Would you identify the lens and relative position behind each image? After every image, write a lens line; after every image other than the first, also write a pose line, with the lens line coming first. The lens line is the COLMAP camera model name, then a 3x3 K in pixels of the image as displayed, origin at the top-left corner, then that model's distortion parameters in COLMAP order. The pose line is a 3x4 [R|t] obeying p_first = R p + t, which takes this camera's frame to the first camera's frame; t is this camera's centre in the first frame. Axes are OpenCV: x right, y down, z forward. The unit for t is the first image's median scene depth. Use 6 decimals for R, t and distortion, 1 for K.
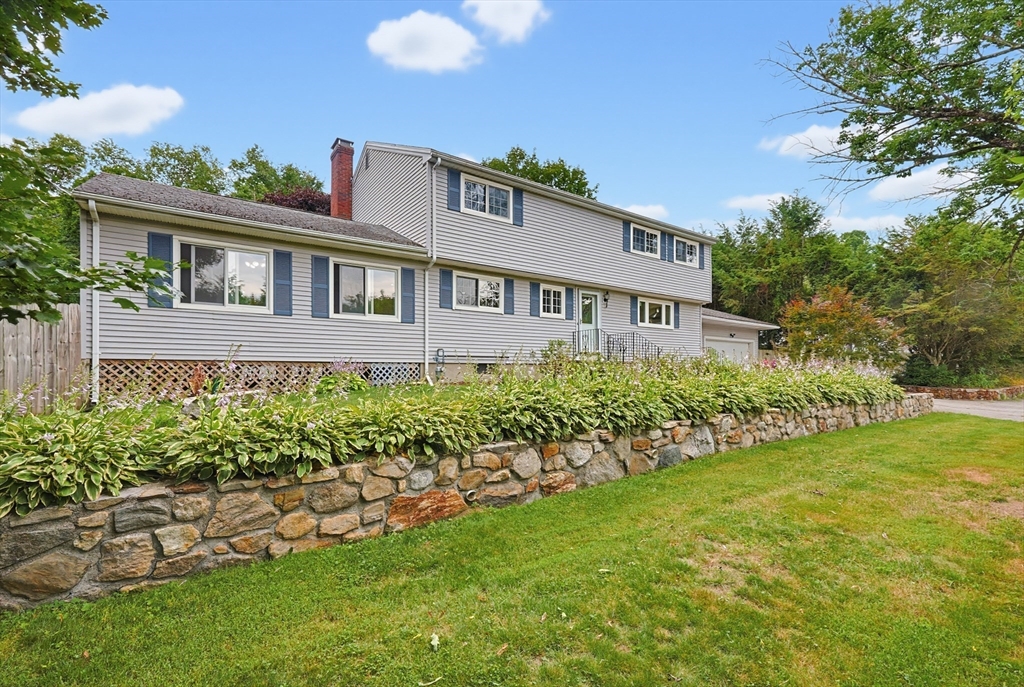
lens RADIAL K [[441.2, 0, 512.1], [0, 441.2, 367.0], [0, 0, 1]] dist [-0.000776, -0.000058]
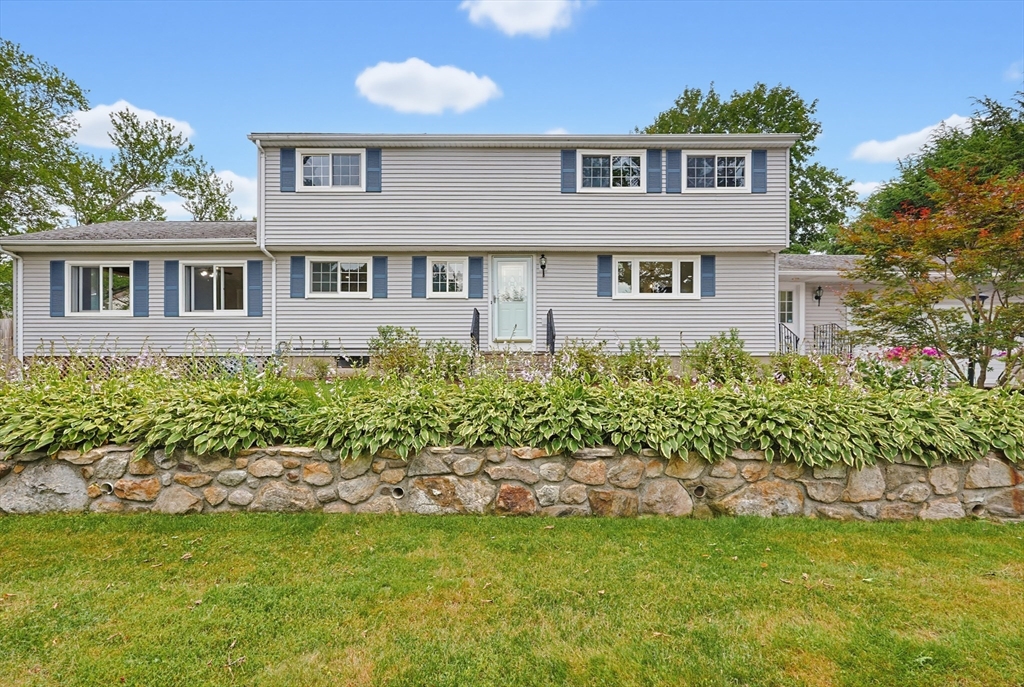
lens RADIAL K [[422.9, 0, 534.2], [0, 422.9, 356.6], [0, 0, 1]] dist [0.002106, 0.000300]
pose [[0.820834, -0.009645, -0.571085, 0.651664], [0.005308, 0.999943, -0.009258, 0.002057], [0.571142, 0.004568, 0.820839, 0.465004]]
